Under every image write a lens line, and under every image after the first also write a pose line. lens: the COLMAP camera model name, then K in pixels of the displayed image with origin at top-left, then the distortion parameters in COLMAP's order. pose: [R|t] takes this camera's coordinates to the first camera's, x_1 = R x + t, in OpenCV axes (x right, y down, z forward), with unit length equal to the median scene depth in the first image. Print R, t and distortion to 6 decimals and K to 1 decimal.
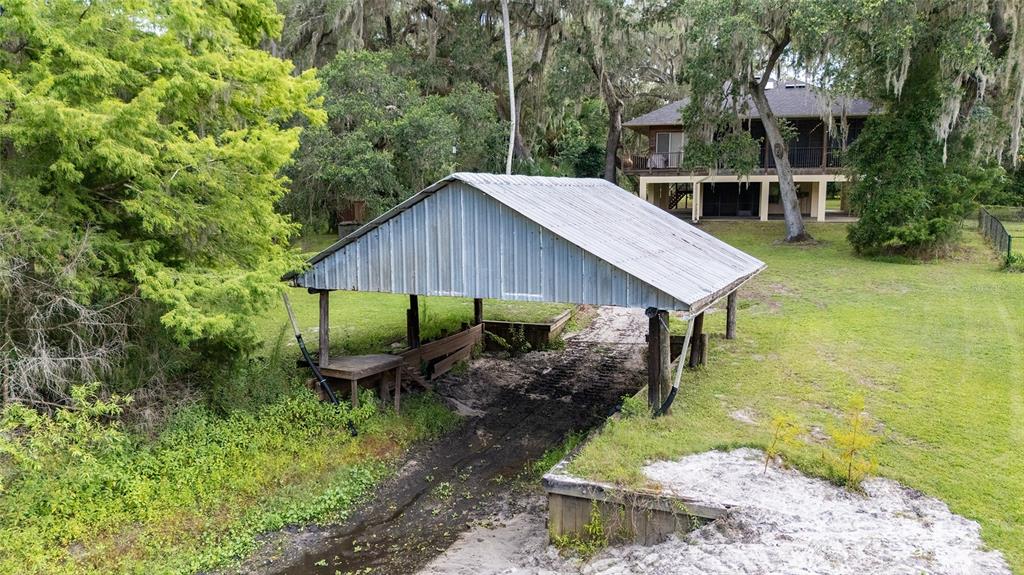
lens RADIAL K [[726.7, 0, 512.0], [0, 726.7, 287.5], [0, 0, 1]] dist [0.002561, -0.003496]
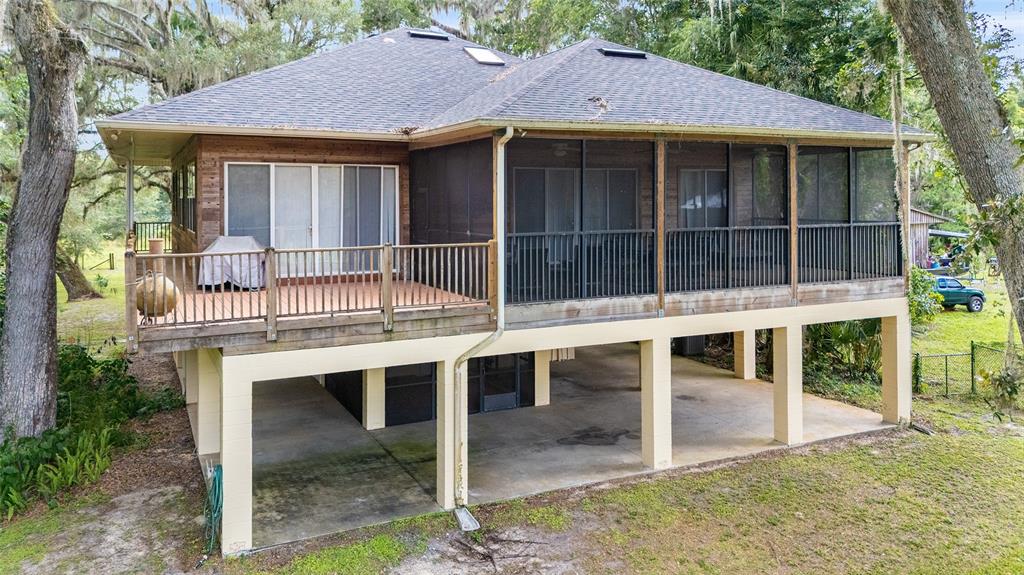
lens RADIAL K [[751.8, 0, 509.6], [0, 751.8, 189.7], [0, 0, 1]] dist [0.000435, -0.001402]
pose [[0.720812, 0.011695, 0.693032, 0.087212], [0.099826, 0.987682, -0.120495, -0.180409], [-0.685905, 0.156037, 0.710765, 0.835018]]
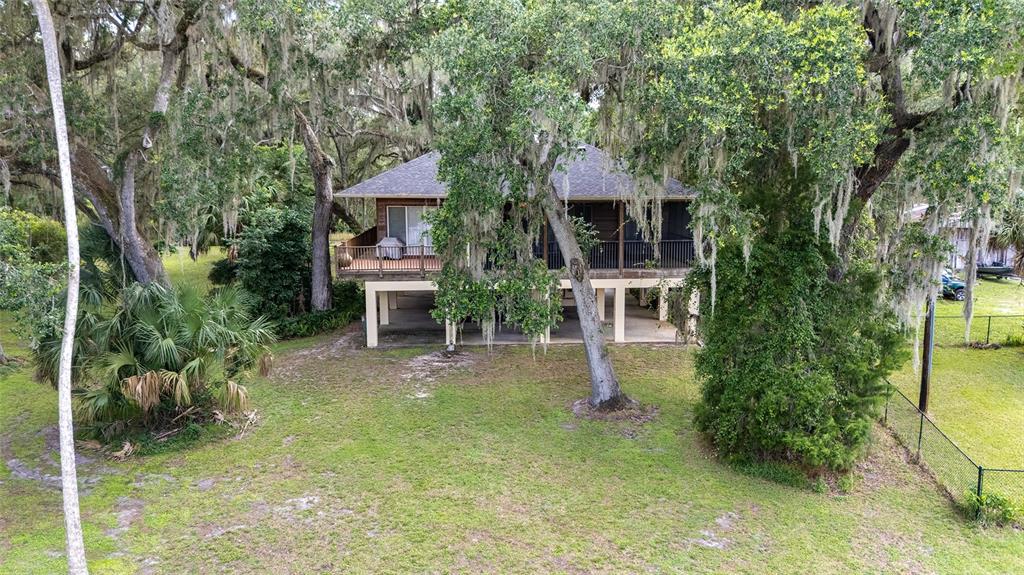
lens RADIAL K [[718.3, 0, 512.0], [0, 718.3, 287.5], [0, 0, 1]] dist [0.031899, -0.003951]
pose [[0.934665, -0.050809, 0.351881, 0.077856], [0.050303, 0.998678, 0.010590, -0.159847], [-0.351954, 0.007803, 0.935985, 0.373817]]
